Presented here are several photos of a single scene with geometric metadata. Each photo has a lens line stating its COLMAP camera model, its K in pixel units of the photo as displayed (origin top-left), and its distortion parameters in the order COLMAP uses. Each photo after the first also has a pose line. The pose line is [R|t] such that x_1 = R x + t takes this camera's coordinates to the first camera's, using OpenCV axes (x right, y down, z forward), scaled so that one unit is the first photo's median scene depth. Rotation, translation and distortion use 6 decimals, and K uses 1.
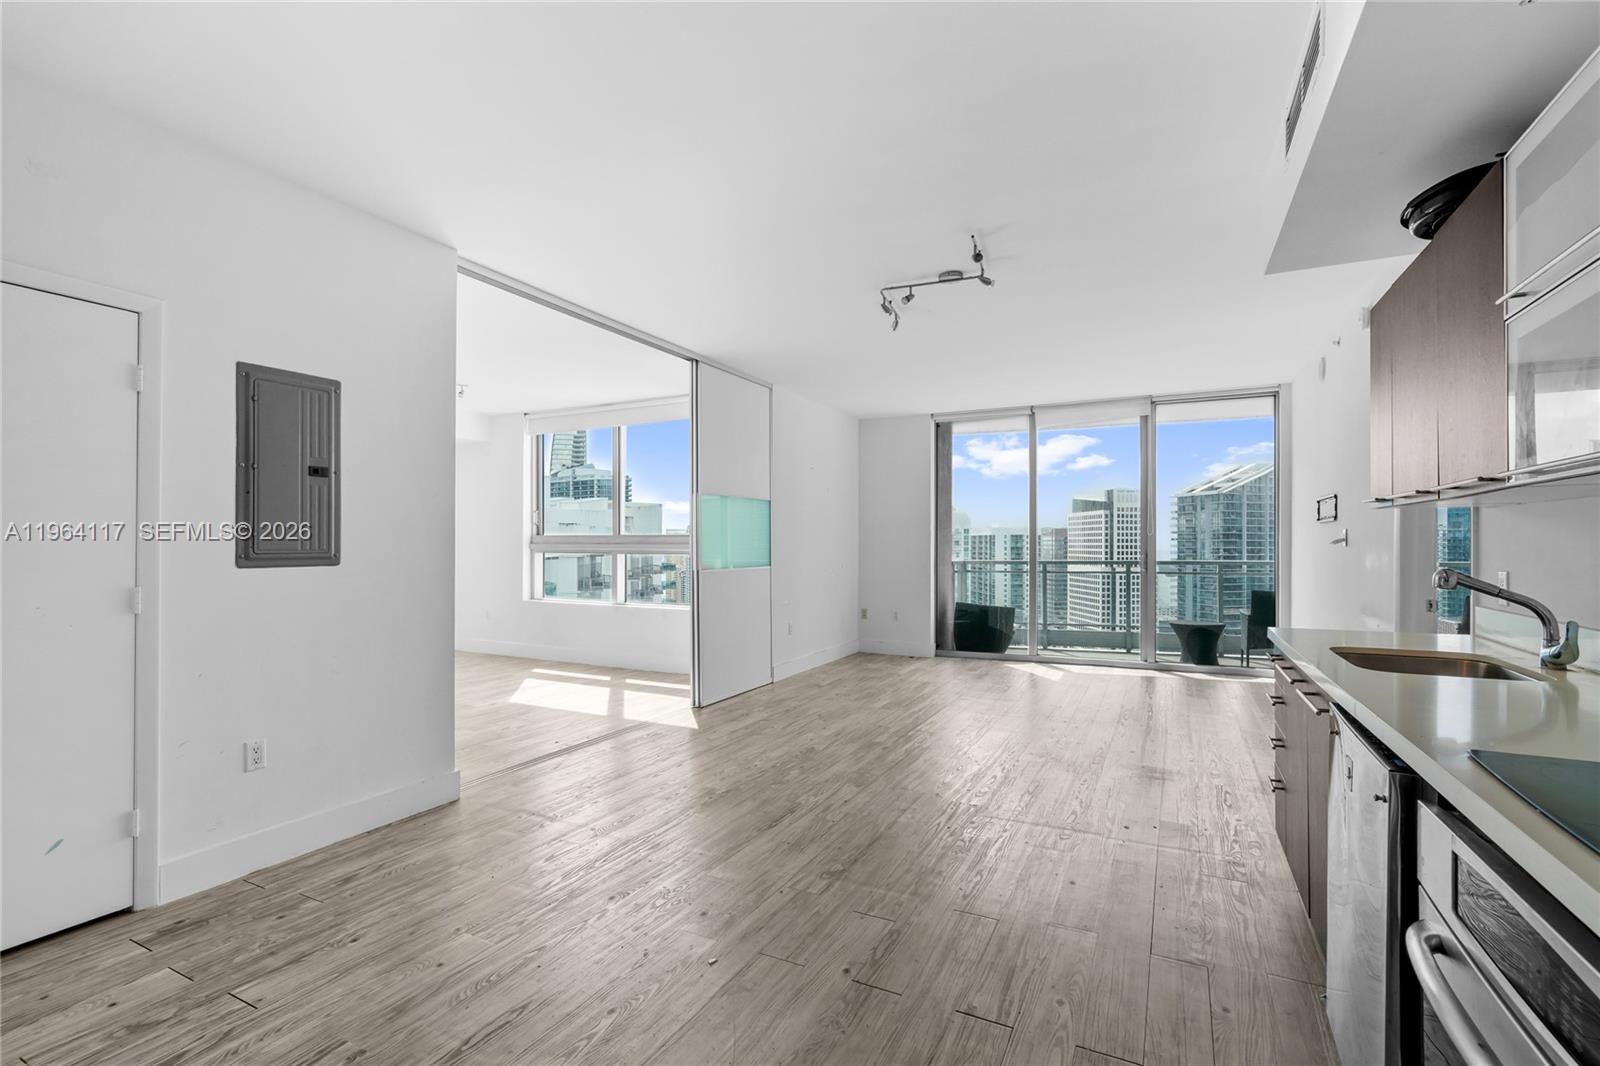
lens RADIAL K [[723.2, 0, 783.2], [0, 723.2, 540.1], [0, 0, 1]] dist [-0.007395, 0.003662]
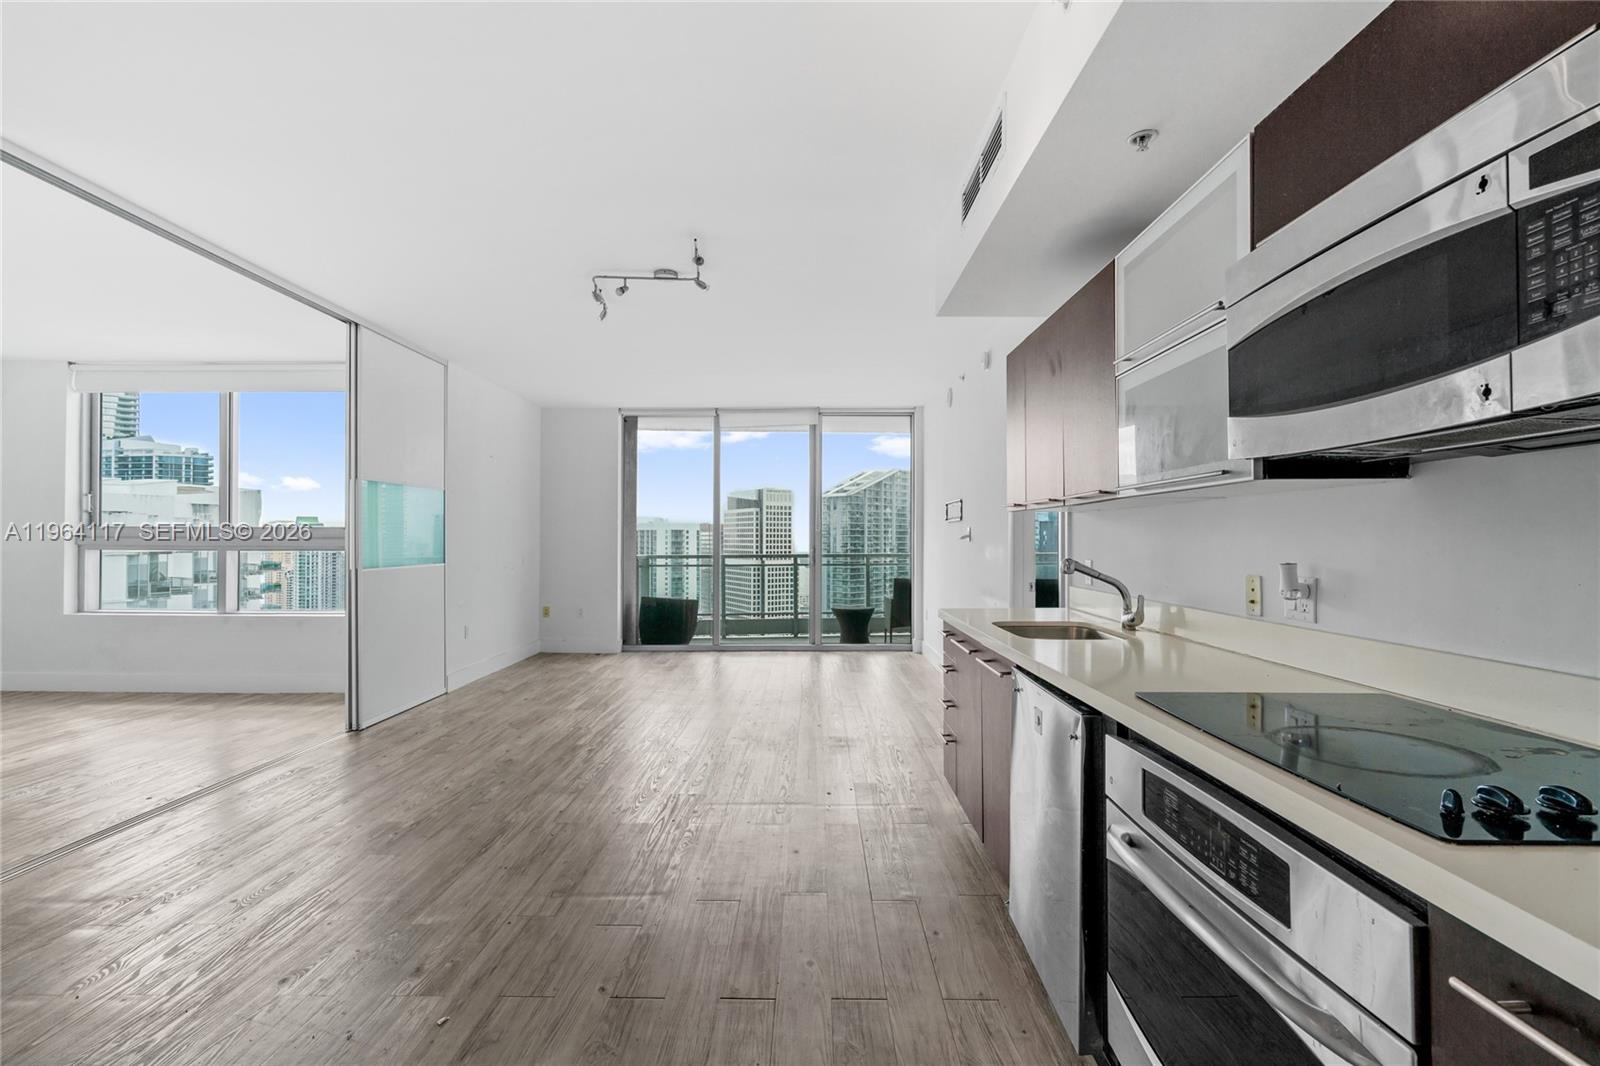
lens RADIAL K [[723.2, 0, 778.3], [0, 723.2, 529.7], [0, 0, 1]] dist [-0.007395, 0.003662]
pose [[0.895127, 0.006385, 0.445766, -0.105040], [-0.003329, 0.999965, -0.007640, -0.000874], [-0.445799, 0.005355, 0.895117, 0.035258]]
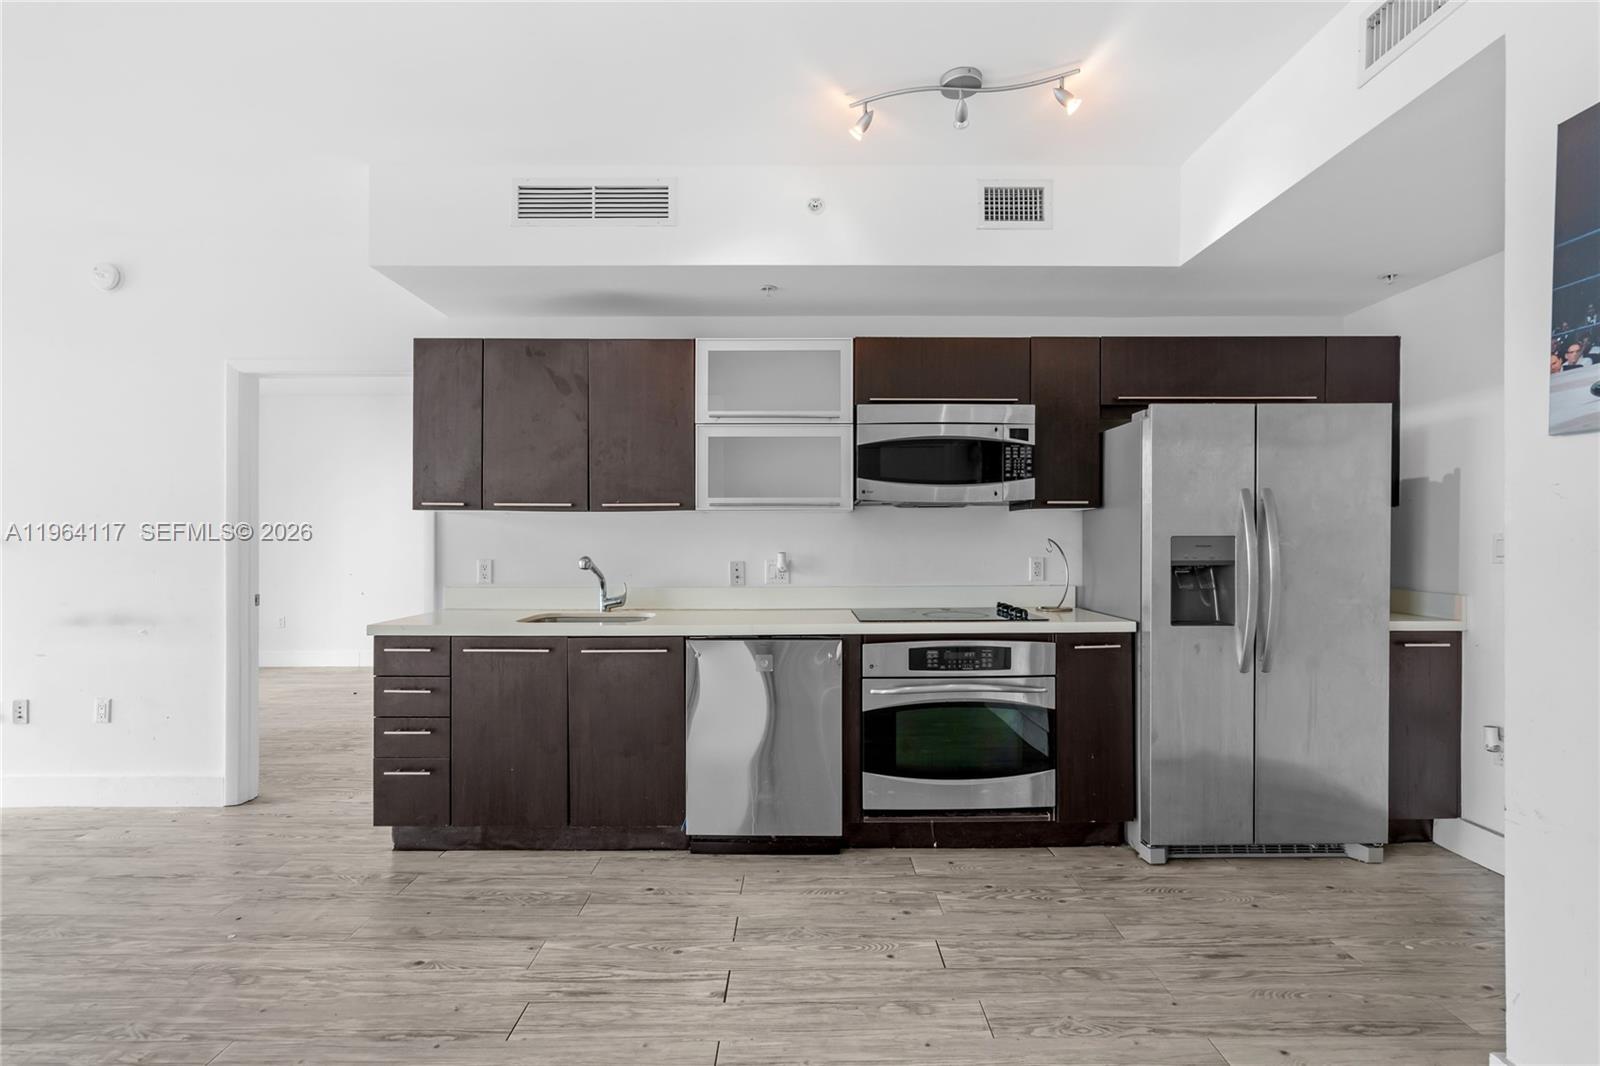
lens RADIAL K [[723.2, 0, 812.6], [0, 723.2, 541.2], [0, 0, 1]] dist [-0.007395, 0.003662]
pose [[-0.474776, 0.002968, 0.880101, -0.498034], [0.000043, 0.999994, -0.003349, 0.007706], [-0.880106, -0.001552, -0.474774, 0.957896]]
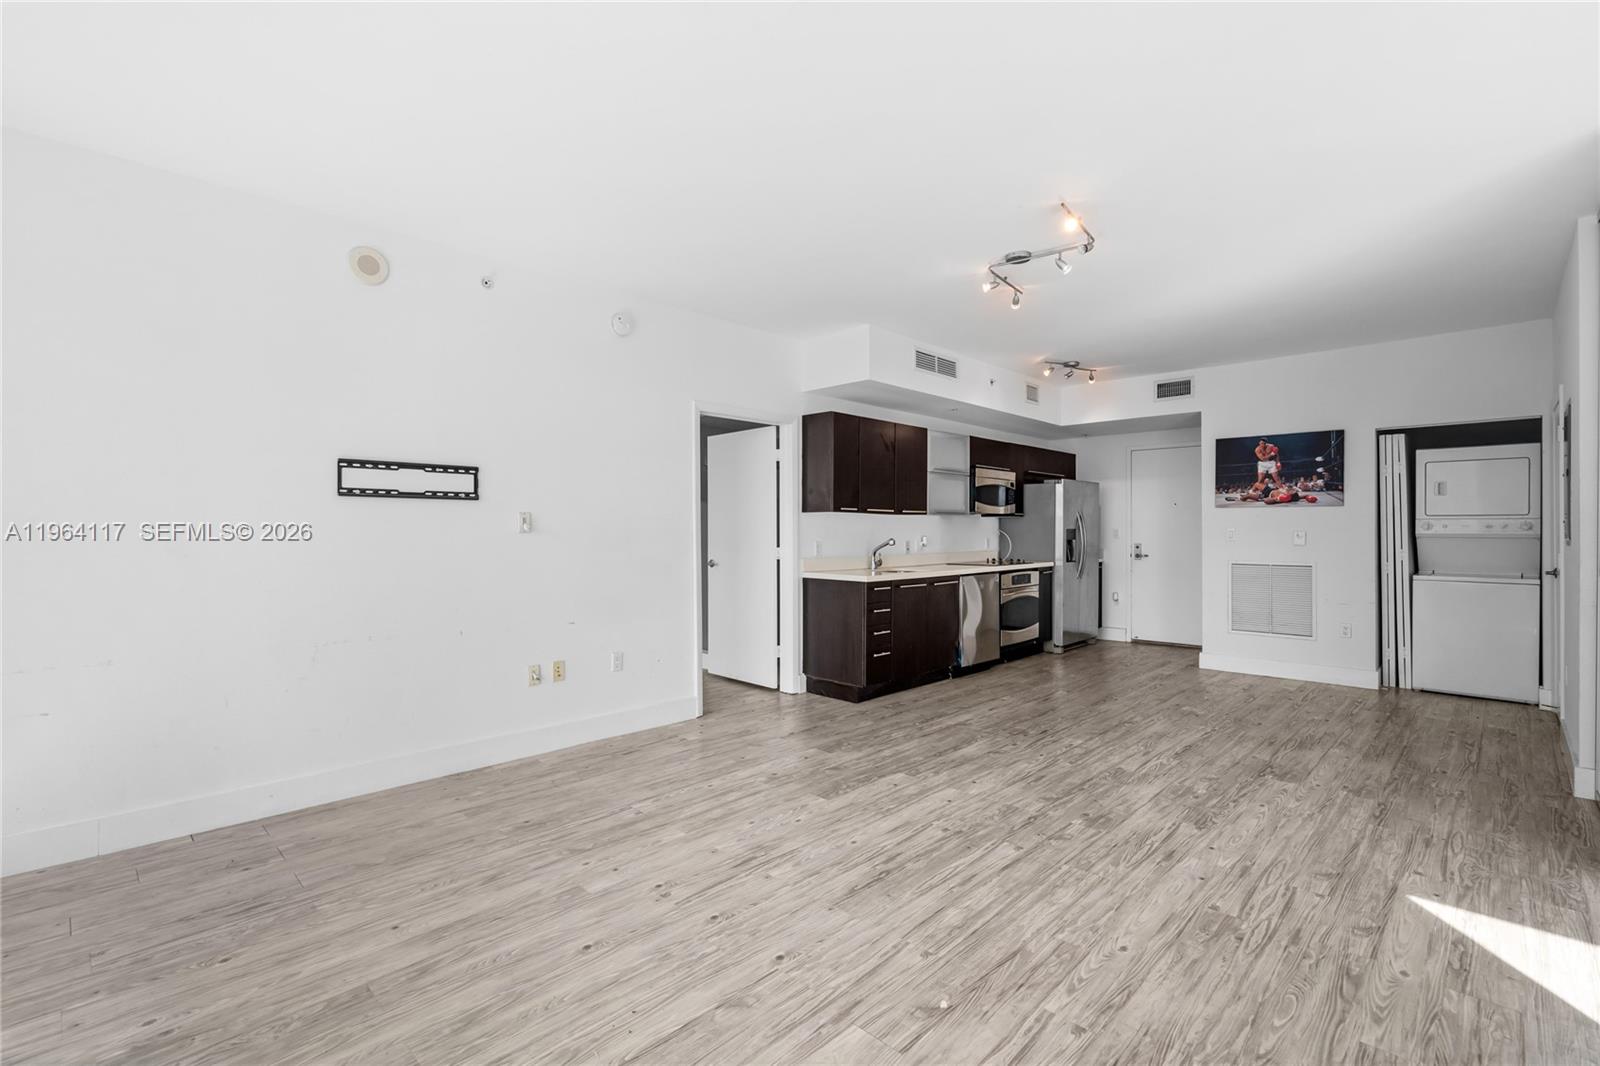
lens RADIAL K [[723.2, 0, 790.6], [0, 723.2, 532.9], [0, 0, 1]] dist [-0.007395, 0.003662]
pose [[-0.959017, 0.001511, 0.283343, 0.352562], [0.001170, 0.999998, -0.001375, 0.014469], [-0.283345, -0.000987, -0.959018, 2.856195]]
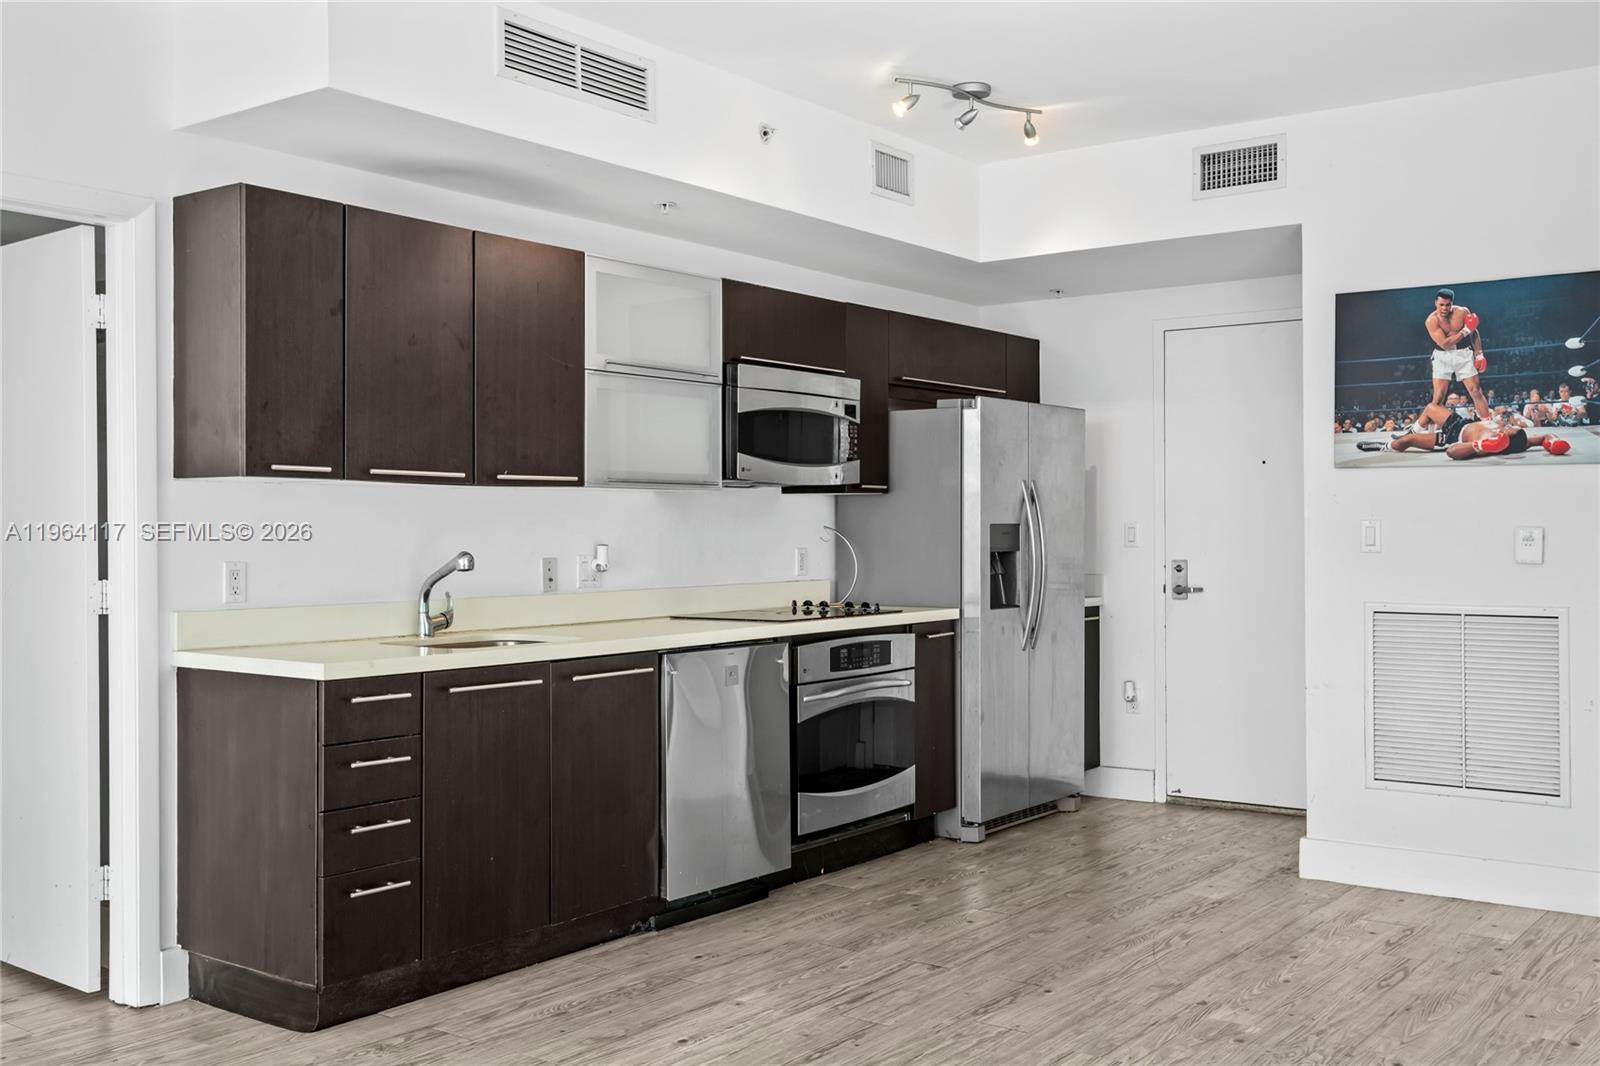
lens RADIAL K [[1569.4, 0, 777.6], [0, 1569.4, 533.5], [0, 0, 1]] dist [0.016826, 0.000000]
pose [[-0.987299, 0.005389, 0.158784, 0.080013], [0.005237, 0.999985, -0.001373, 0.012739], [-0.158789, -0.000524, -0.987312, 2.318201]]
